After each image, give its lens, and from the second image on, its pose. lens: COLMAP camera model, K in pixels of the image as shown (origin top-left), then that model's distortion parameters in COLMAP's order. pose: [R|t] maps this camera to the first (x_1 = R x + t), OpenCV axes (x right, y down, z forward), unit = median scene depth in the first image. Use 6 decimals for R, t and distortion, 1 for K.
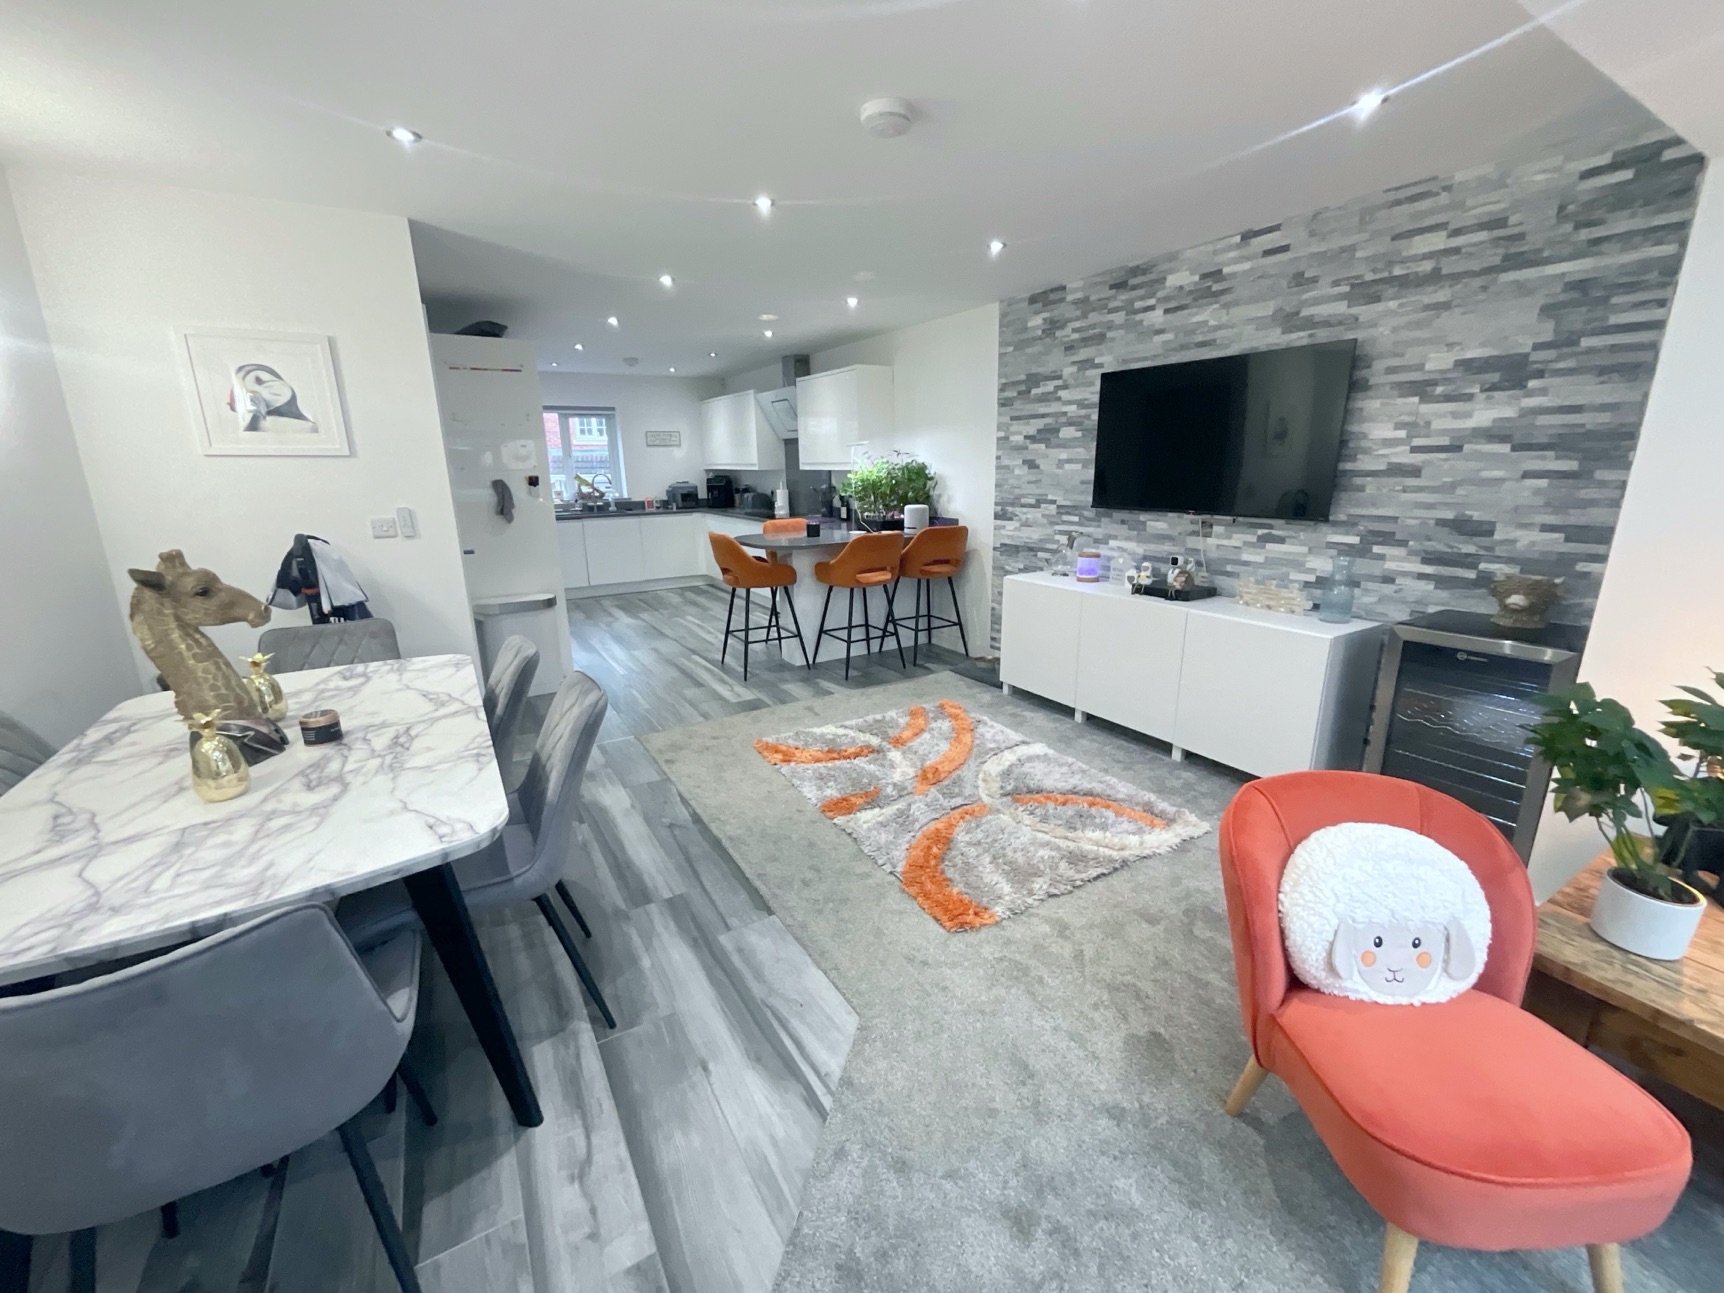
lens RADIAL K [[699.9, 0, 864.8], [0, 699.9, 647.2], [0, 0, 1]] dist [-0.006708, 0.002324]
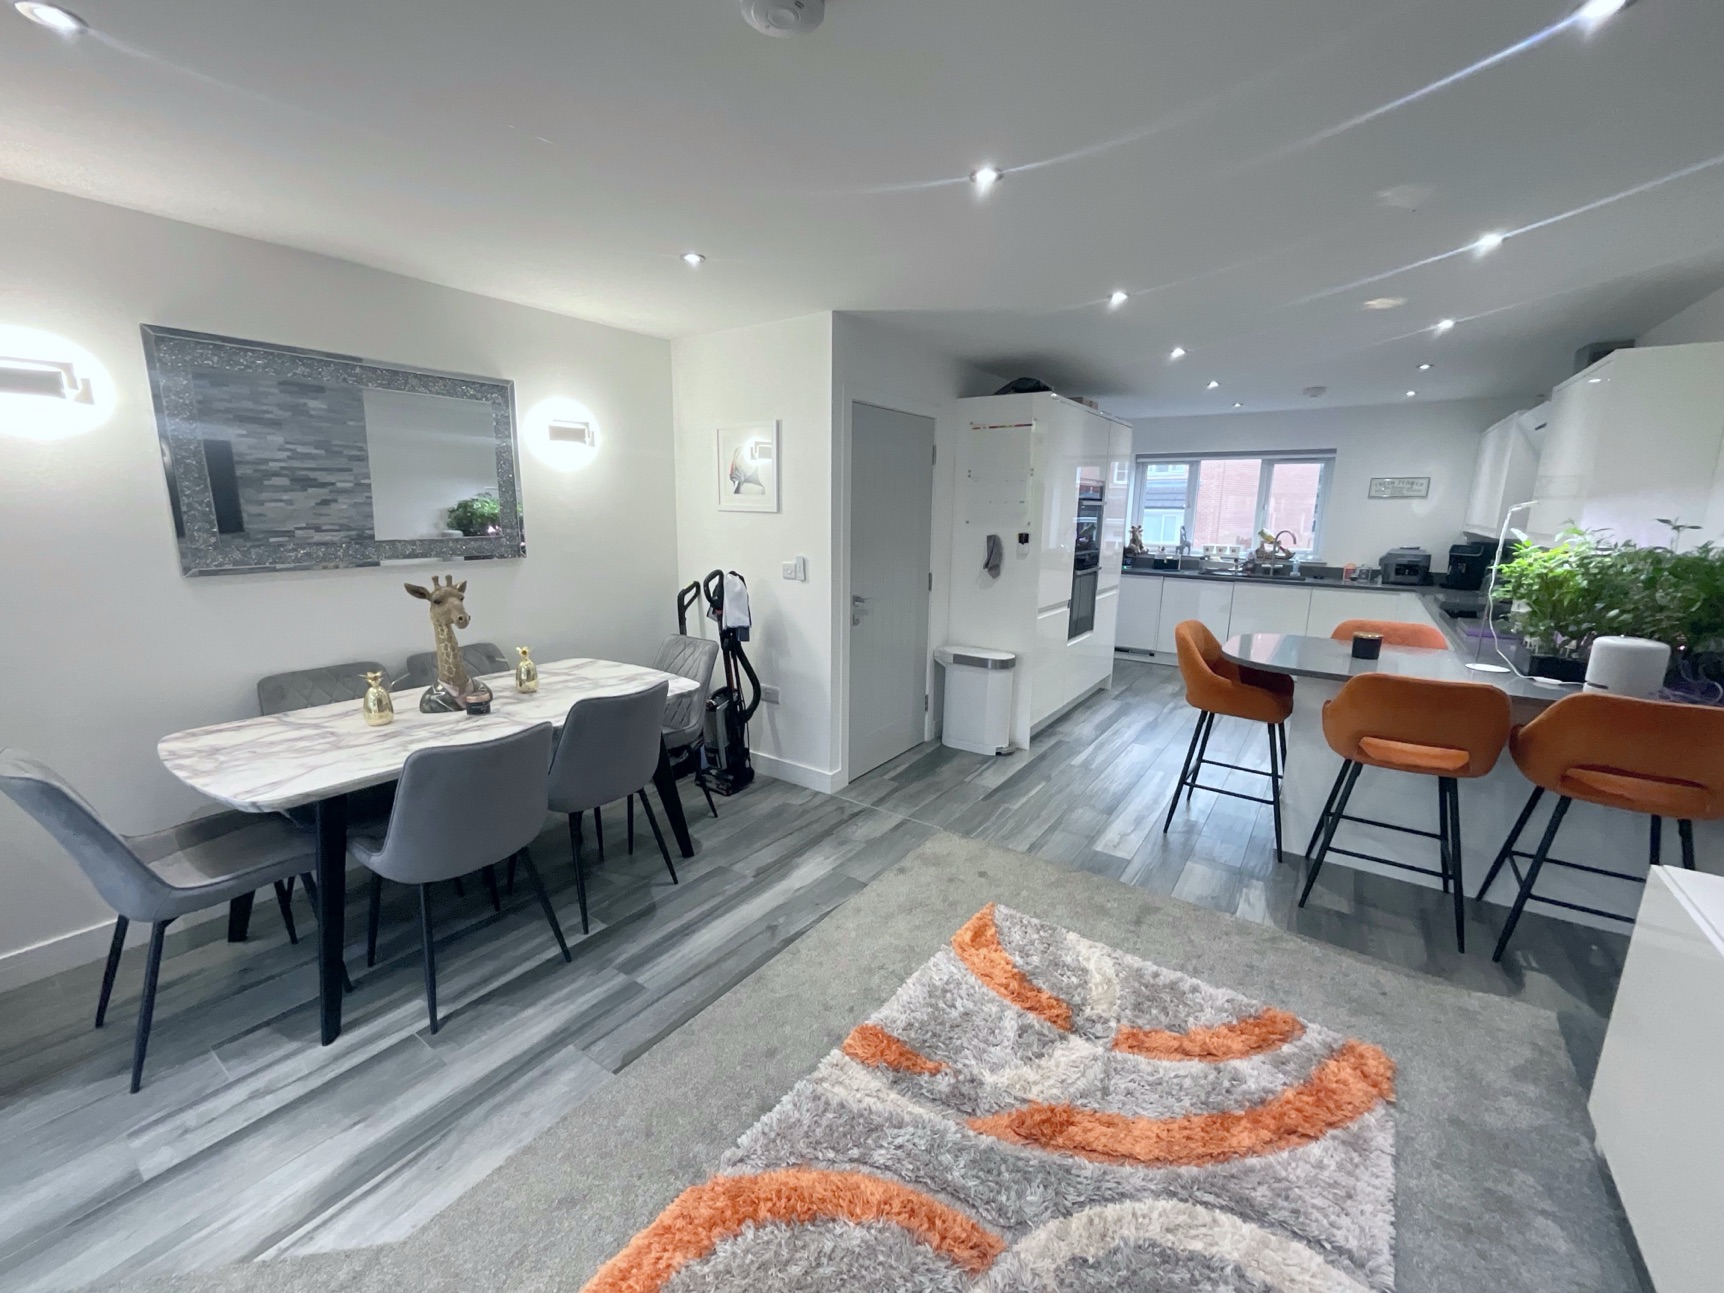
lens RADIAL K [[699.9, 0, 860.0], [0, 699.9, 644.2], [0, 0, 1]] dist [-0.006708, 0.002324]
pose [[0.400438, 0.196472, -0.895013, 0.318758], [-0.250457, 0.963017, 0.099343, -0.135574], [0.881431, 0.184381, 0.434836, 0.407950]]
